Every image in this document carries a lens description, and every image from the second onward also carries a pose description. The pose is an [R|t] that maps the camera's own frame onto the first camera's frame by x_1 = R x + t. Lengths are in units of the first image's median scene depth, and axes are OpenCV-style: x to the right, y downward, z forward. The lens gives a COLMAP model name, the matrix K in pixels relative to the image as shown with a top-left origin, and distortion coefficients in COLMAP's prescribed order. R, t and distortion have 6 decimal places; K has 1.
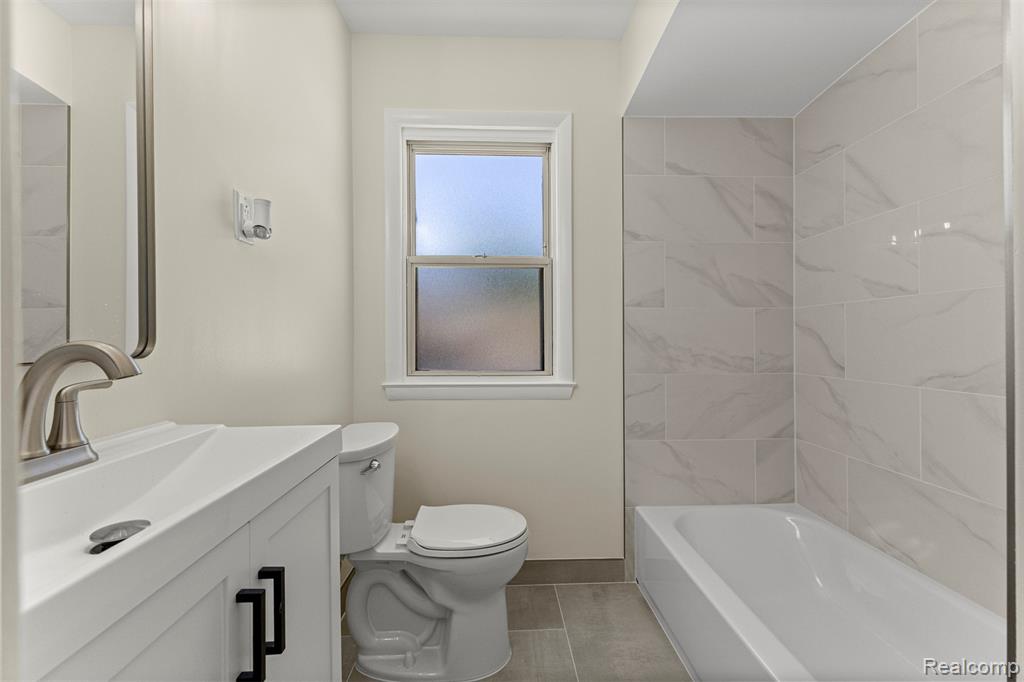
lens RADIAL K [[445.5, 0, 511.2], [0, 445.5, 338.4], [0, 0, 1]] dist [0.011648, -0.000146]
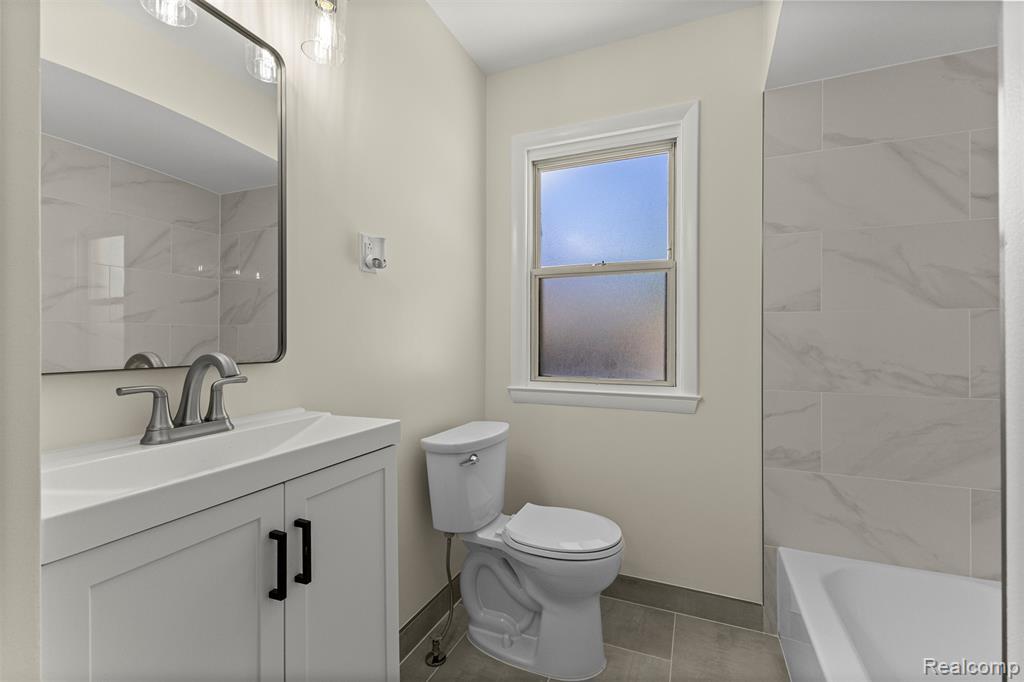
lens RADIAL K [[445.5, 0, 507.9], [0, 445.5, 339.4], [0, 0, 1]] dist [0.011648, -0.000146]
pose [[0.904198, 0.004352, -0.427091, 0.177181], [-0.006218, 0.999976, -0.002974, -0.011721], [0.427068, 0.005345, 0.904204, 0.007957]]
